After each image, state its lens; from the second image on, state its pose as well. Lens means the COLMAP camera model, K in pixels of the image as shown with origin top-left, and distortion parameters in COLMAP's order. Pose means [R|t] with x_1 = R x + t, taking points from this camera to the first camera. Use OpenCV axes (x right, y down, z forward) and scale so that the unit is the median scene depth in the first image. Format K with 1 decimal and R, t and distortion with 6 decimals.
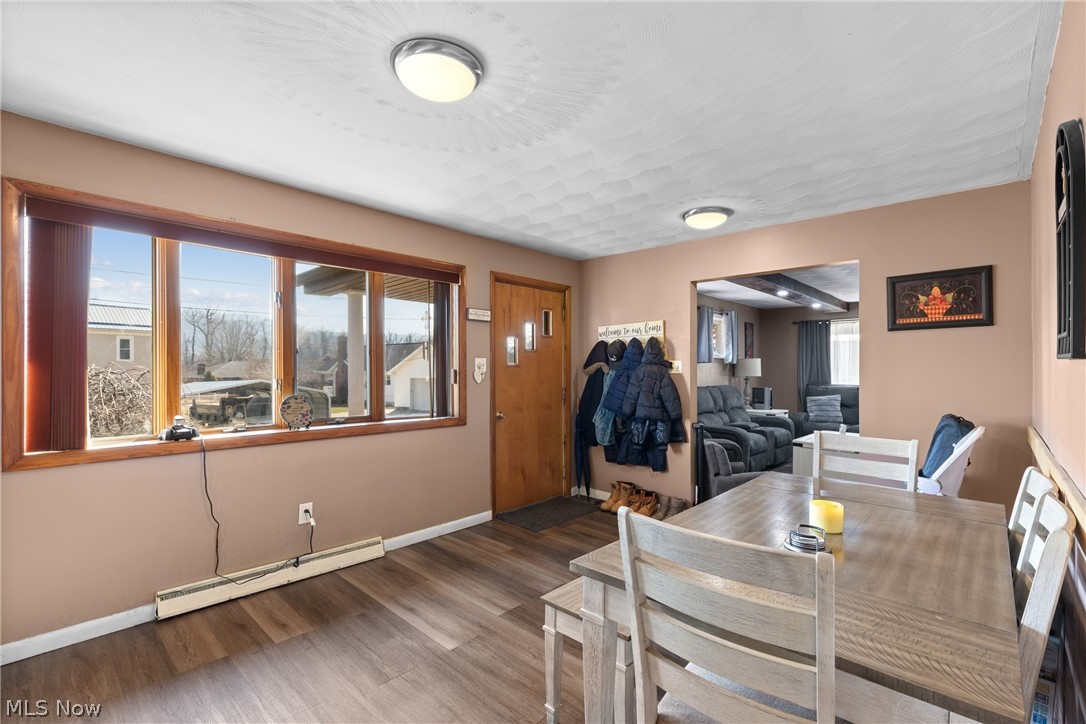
lens RADIAL K [[491.0, 0, 543.7], [0, 491.0, 367.7], [0, 0, 1]] dist [0.000773, -0.000165]
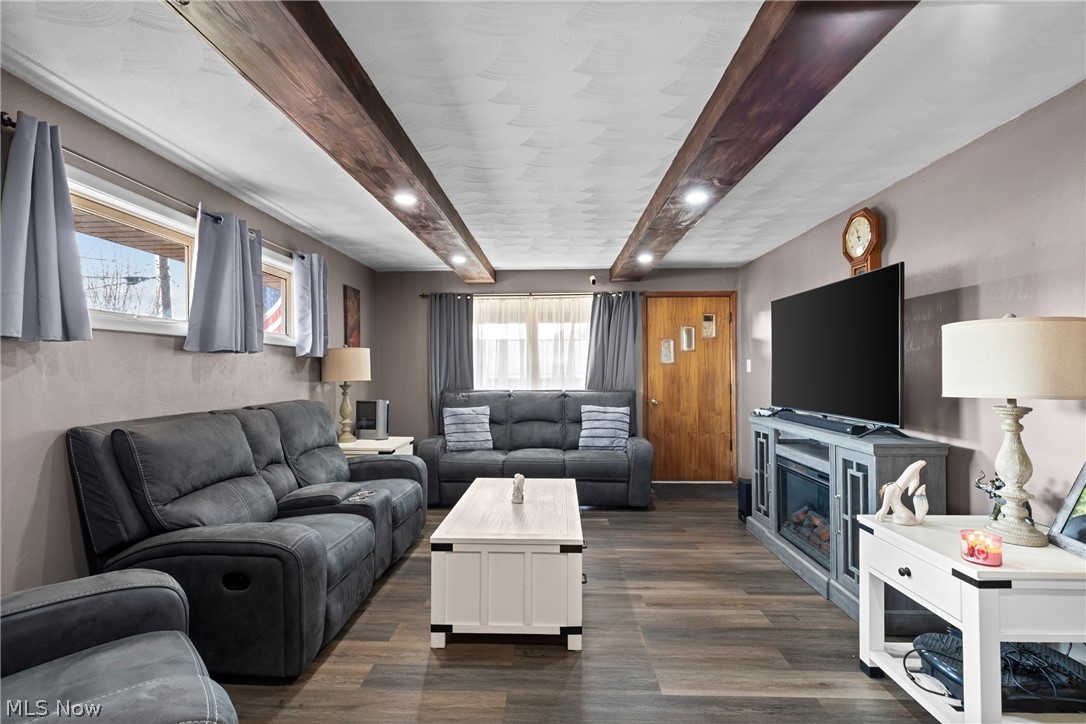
lens RADIAL K [[491.0, 0, 543.7], [0, 491.0, 367.7], [0, 0, 1]] dist [0.000773, -0.000165]
pose [[0.749797, -0.004398, 0.661653, 0.223409], [0.007571, 0.999969, -0.001933, 0.005637], [-0.661624, 0.006459, 0.749808, 0.456612]]
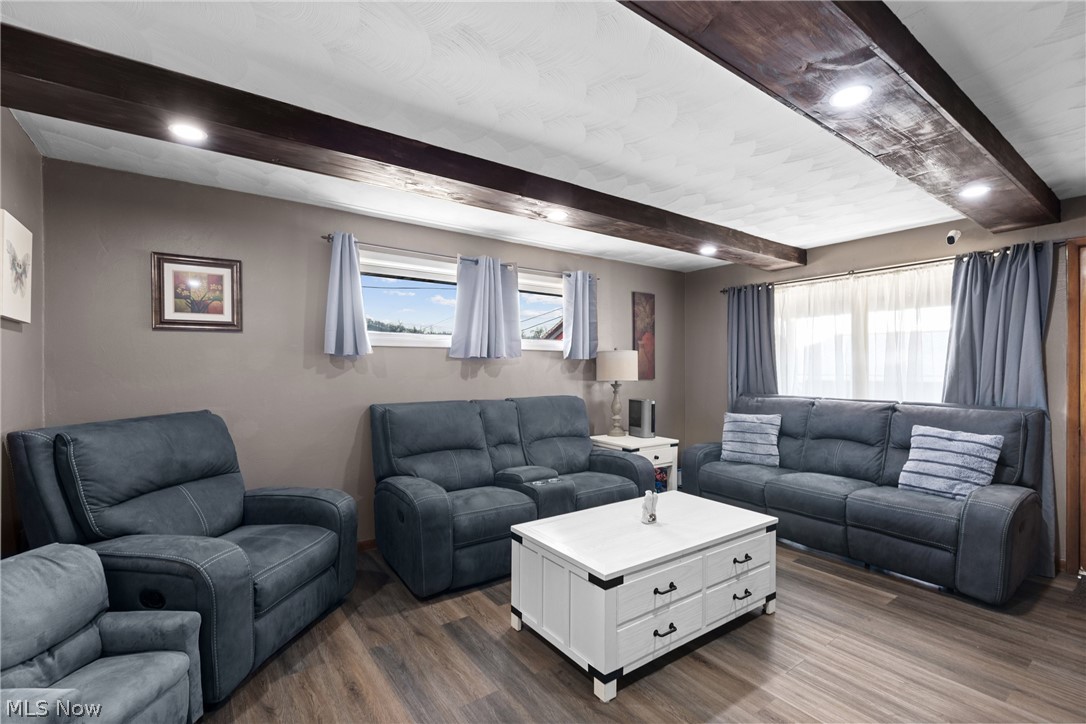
lens RADIAL K [[486.7, 0, 547.9], [0, 486.7, 370.0], [0, 0, 1]] dist [0.002968, 0.000071]
pose [[0.981934, -0.000576, -0.189220, 0.452871], [0.001452, 0.999989, 0.004493, 0.001909], [0.189216, -0.004686, 0.981924, 0.412206]]
